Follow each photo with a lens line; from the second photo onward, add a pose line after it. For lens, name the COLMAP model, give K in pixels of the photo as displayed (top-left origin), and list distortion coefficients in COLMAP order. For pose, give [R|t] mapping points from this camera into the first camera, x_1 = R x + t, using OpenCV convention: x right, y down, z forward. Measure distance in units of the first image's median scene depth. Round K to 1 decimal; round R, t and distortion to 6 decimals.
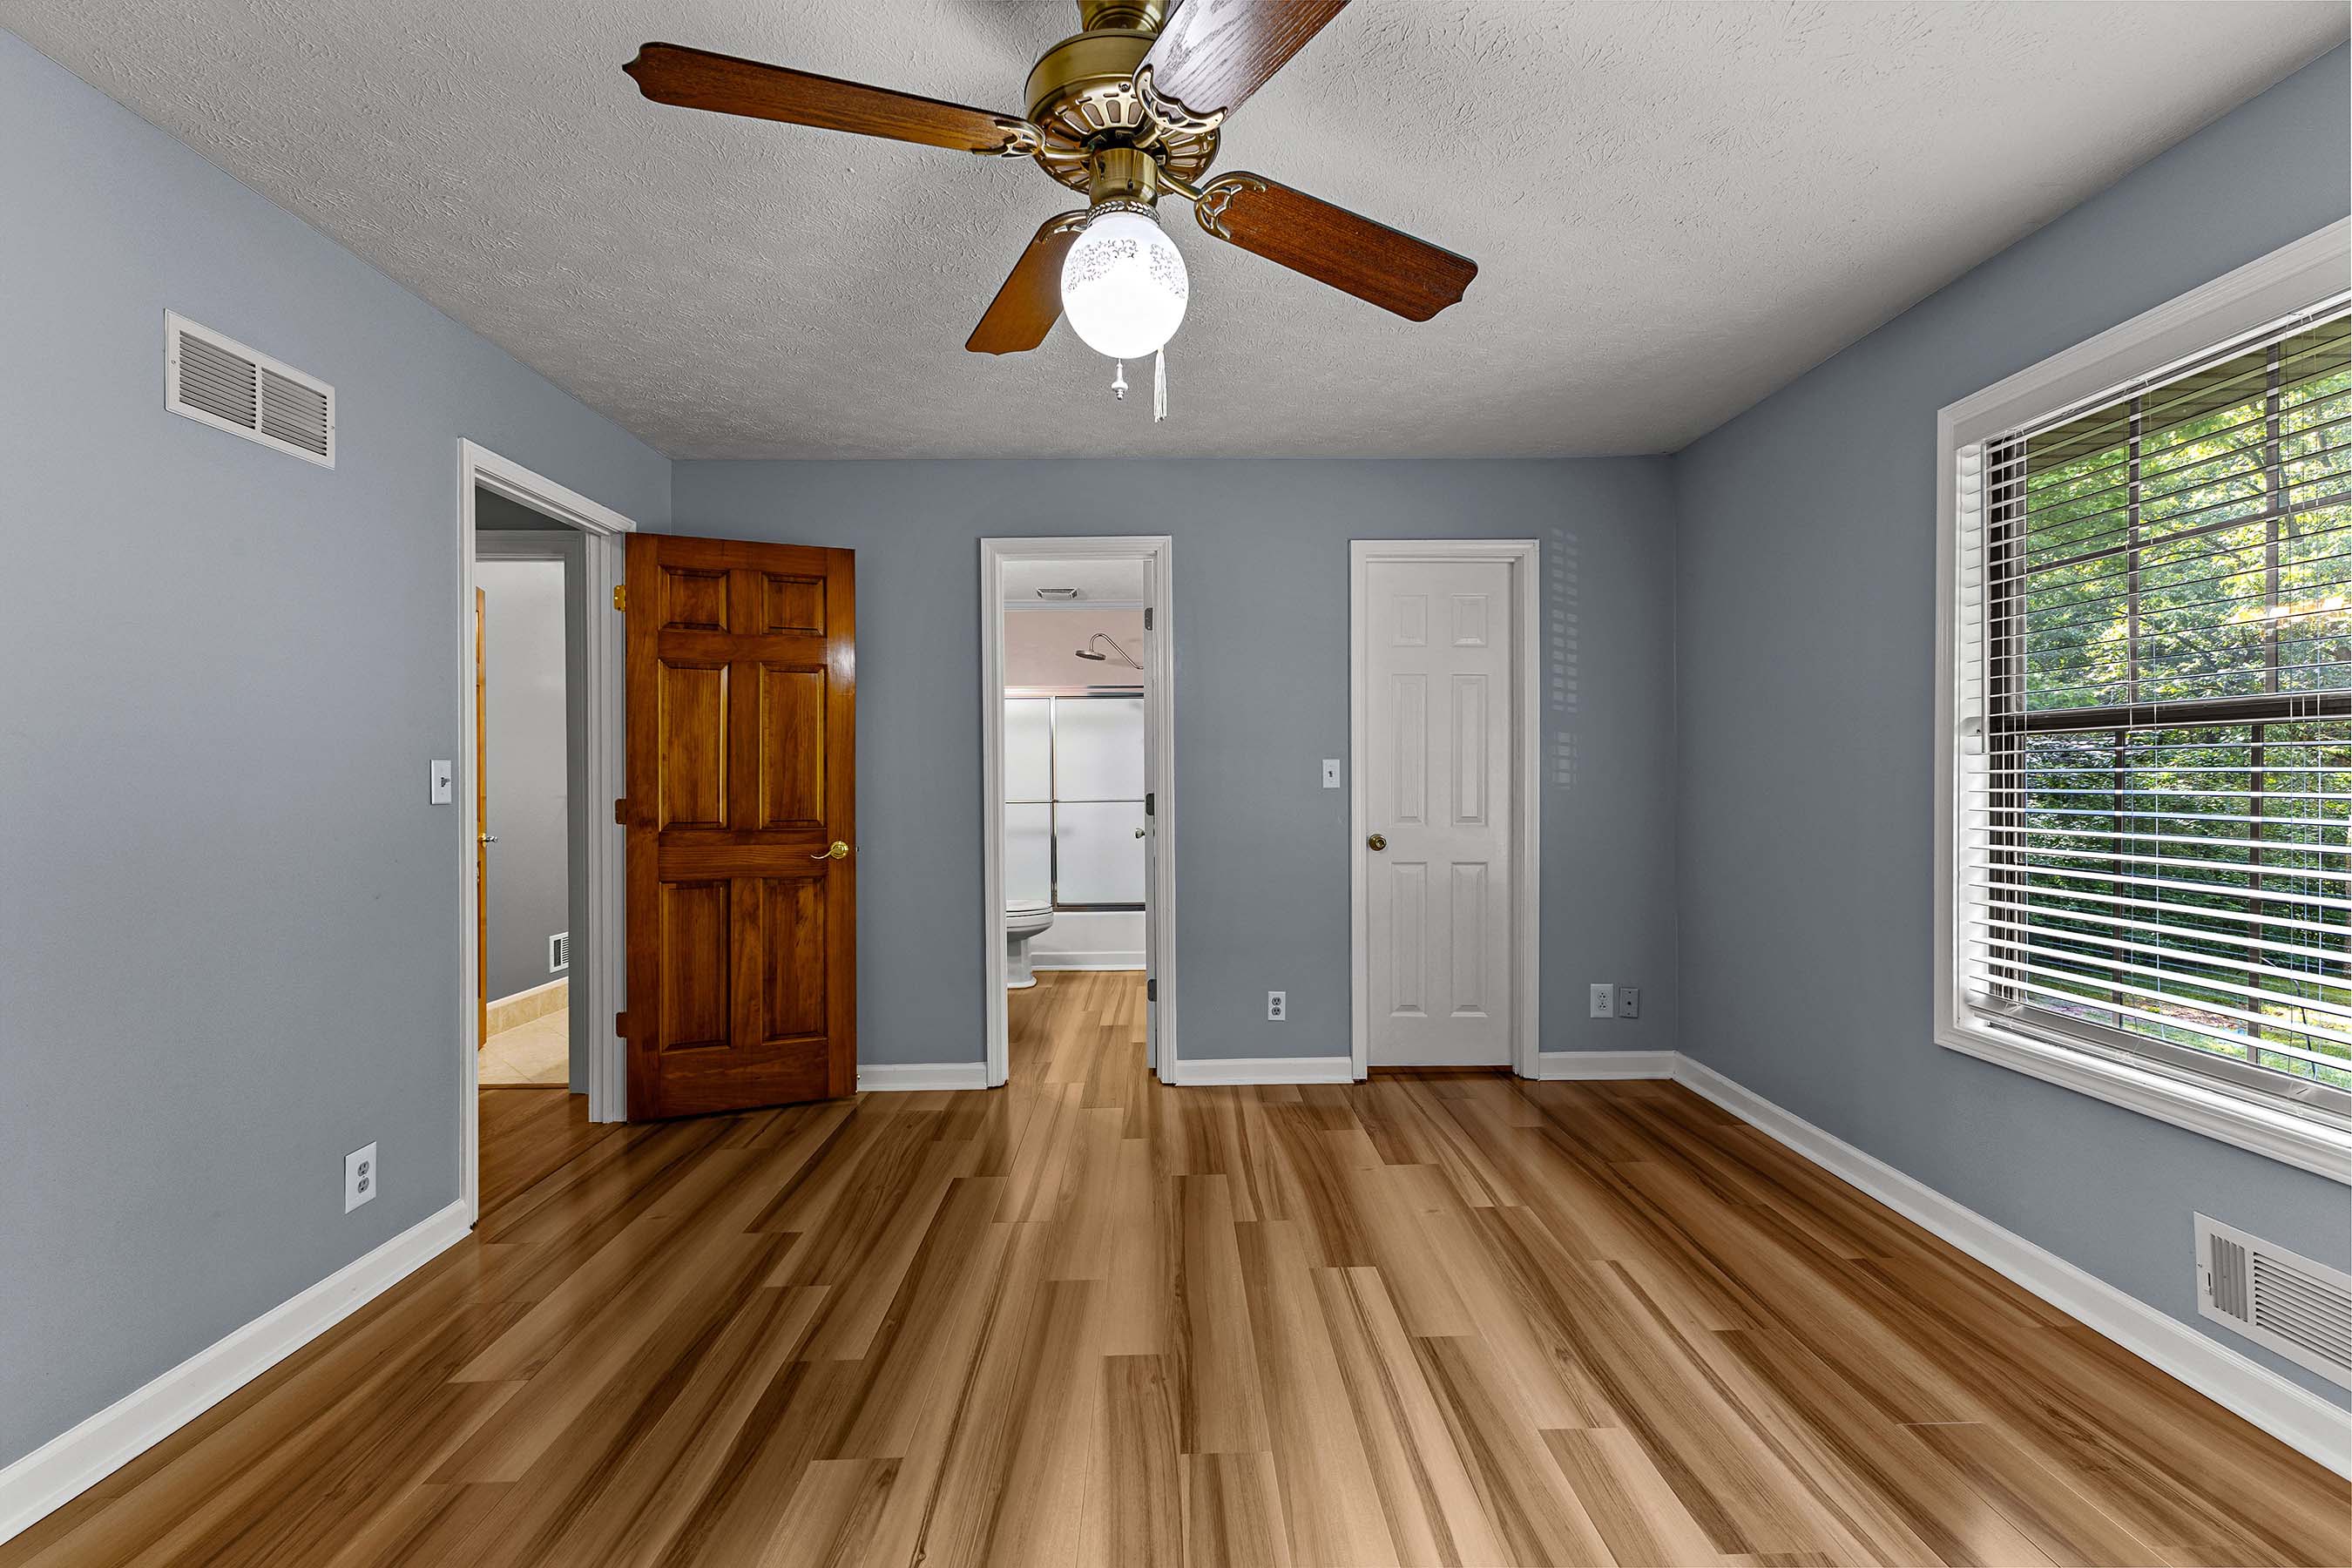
lens RADIAL K [[1012.6, 0, 1185.5], [0, 1012.6, 776.9], [0, 0, 1]] dist [0.009716, 0.000152]
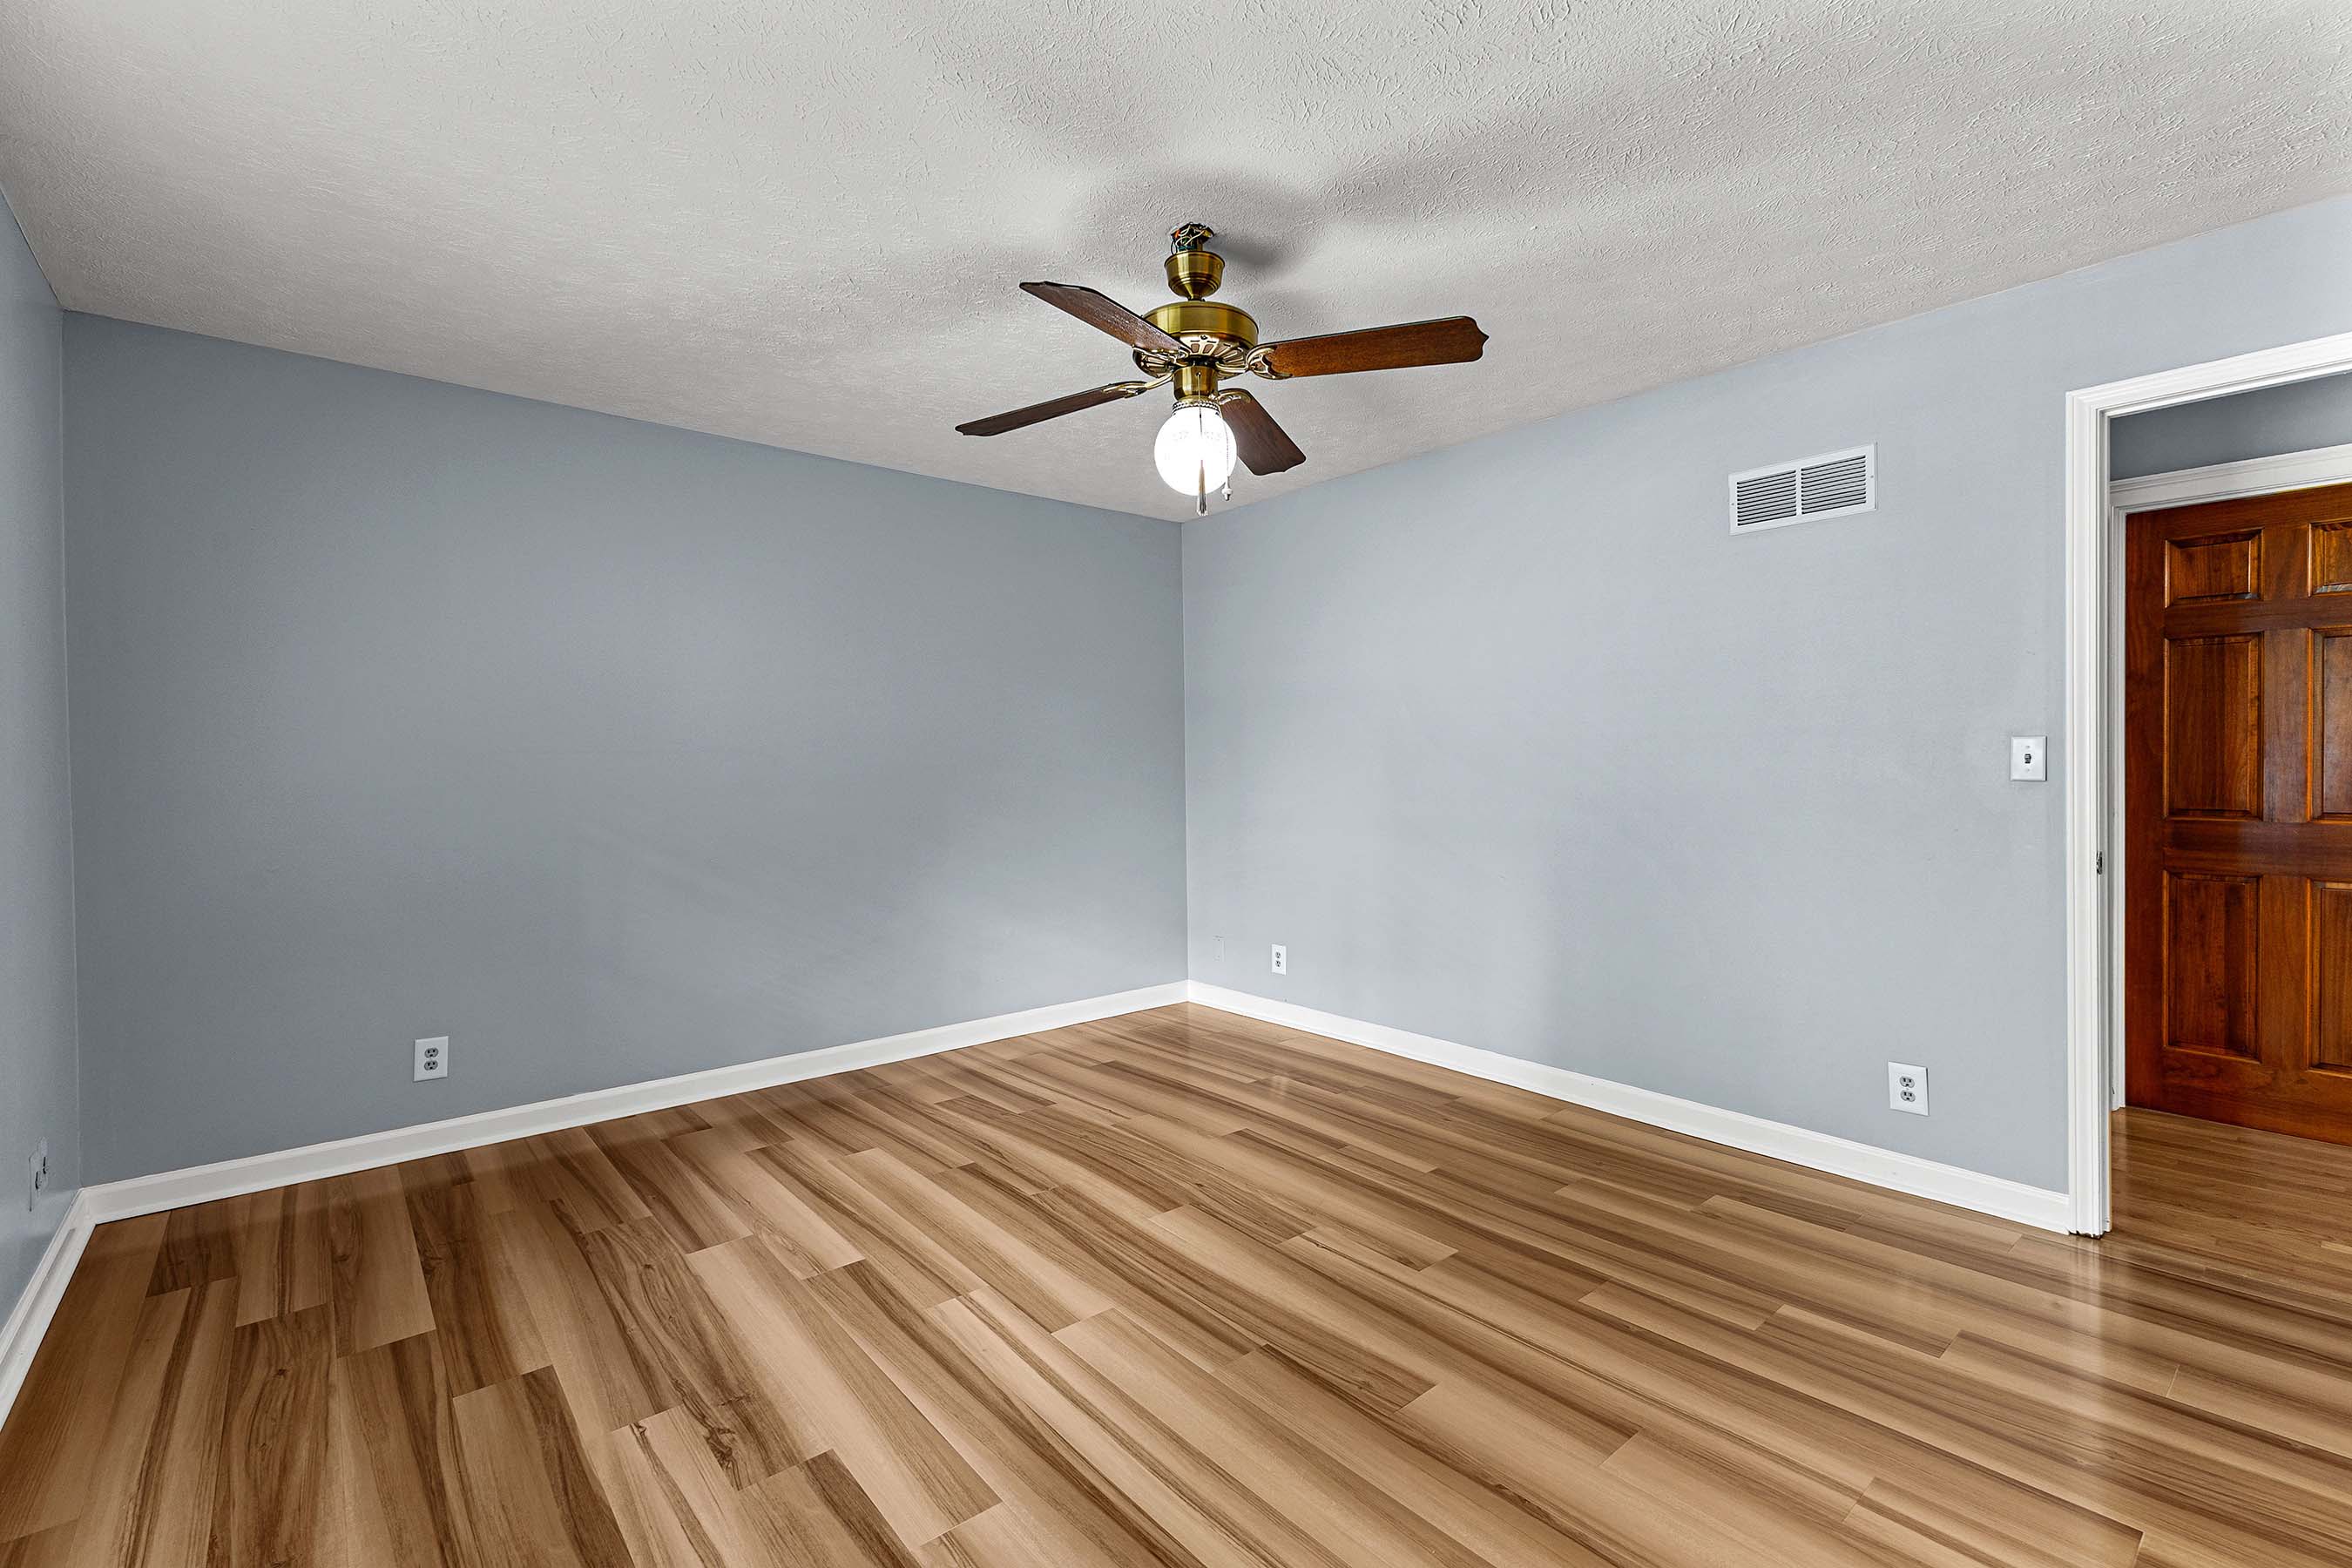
lens RADIAL K [[1011.4, 0, 1179.9], [0, 1011.4, 774.2], [0, 0, 1]] dist [0.008996, -0.000065]
pose [[-0.779102, 0.021440, -0.626530, 0.731583], [0.018568, 0.999766, 0.011121, -0.007638], [0.626622, -0.002969, -0.779318, 1.703790]]
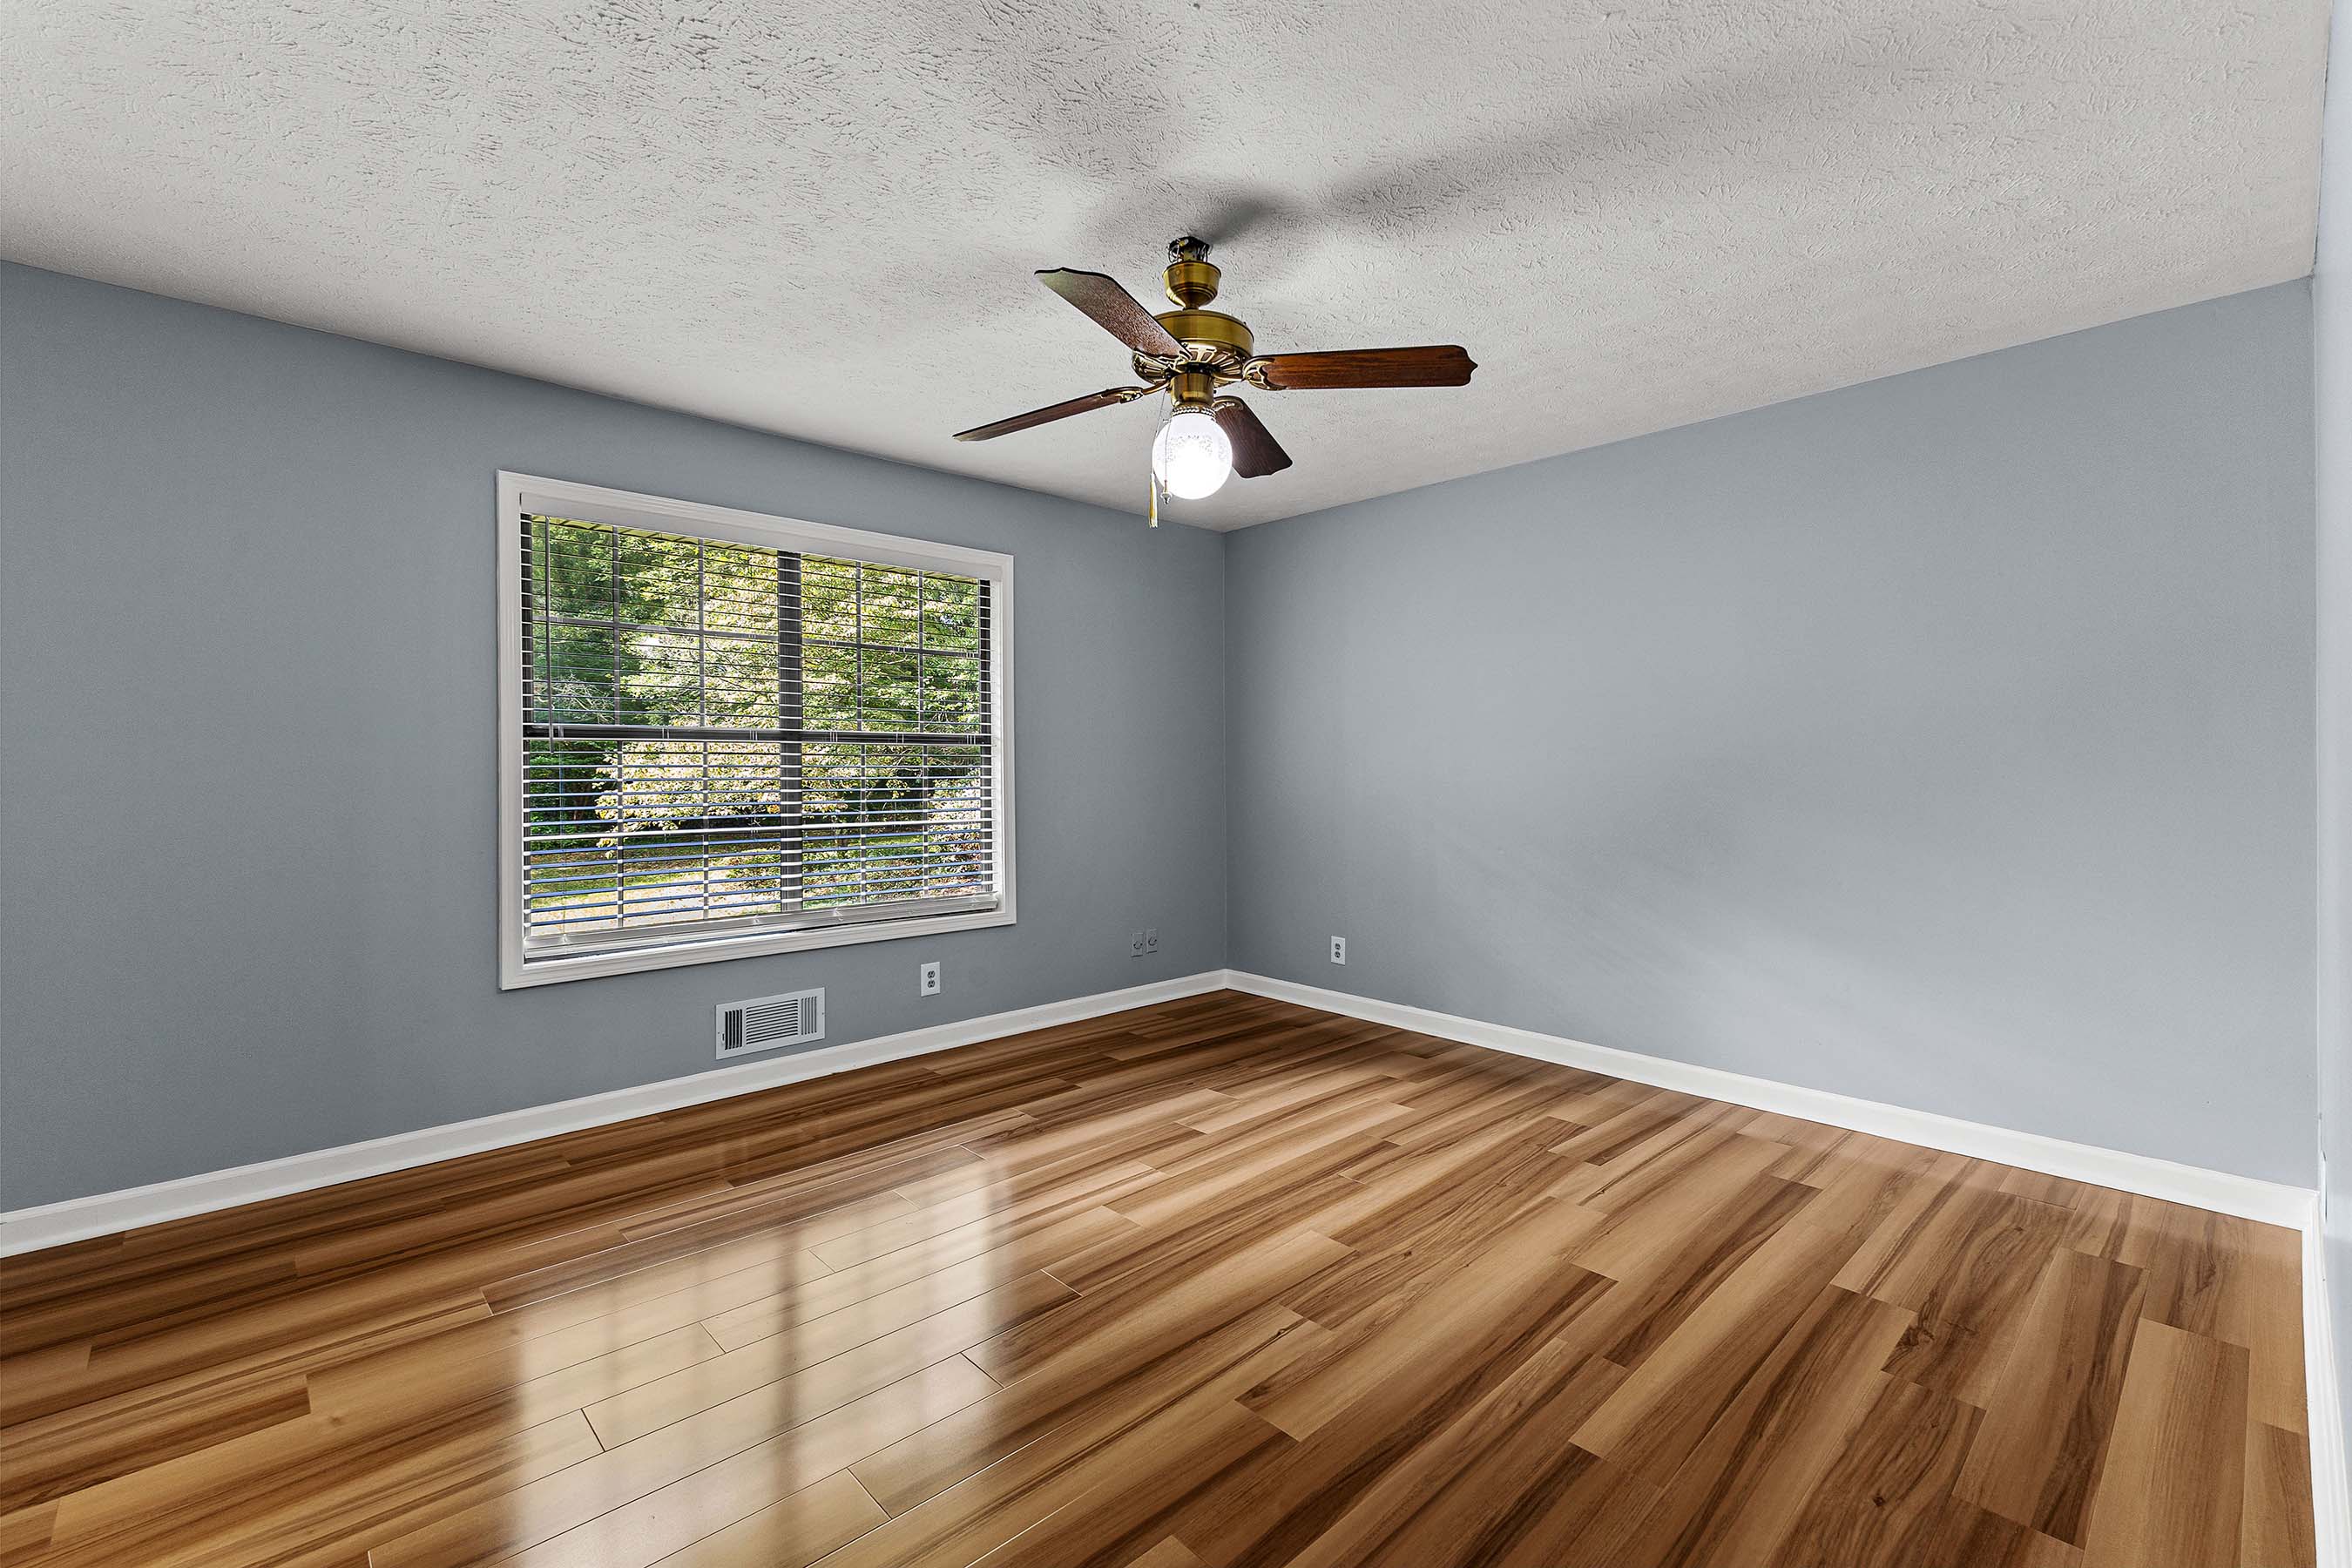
lens RADIAL K [[1011.4, 0, 1179.9], [0, 1011.4, 774.2], [0, 0, 1]] dist [0.008996, -0.000065]
pose [[-0.669606, 0.005956, 0.742693, -0.952856], [0.008983, 0.999960, 0.000080, 0.011576], [-0.742662, 0.006725, -0.669633, 1.614663]]
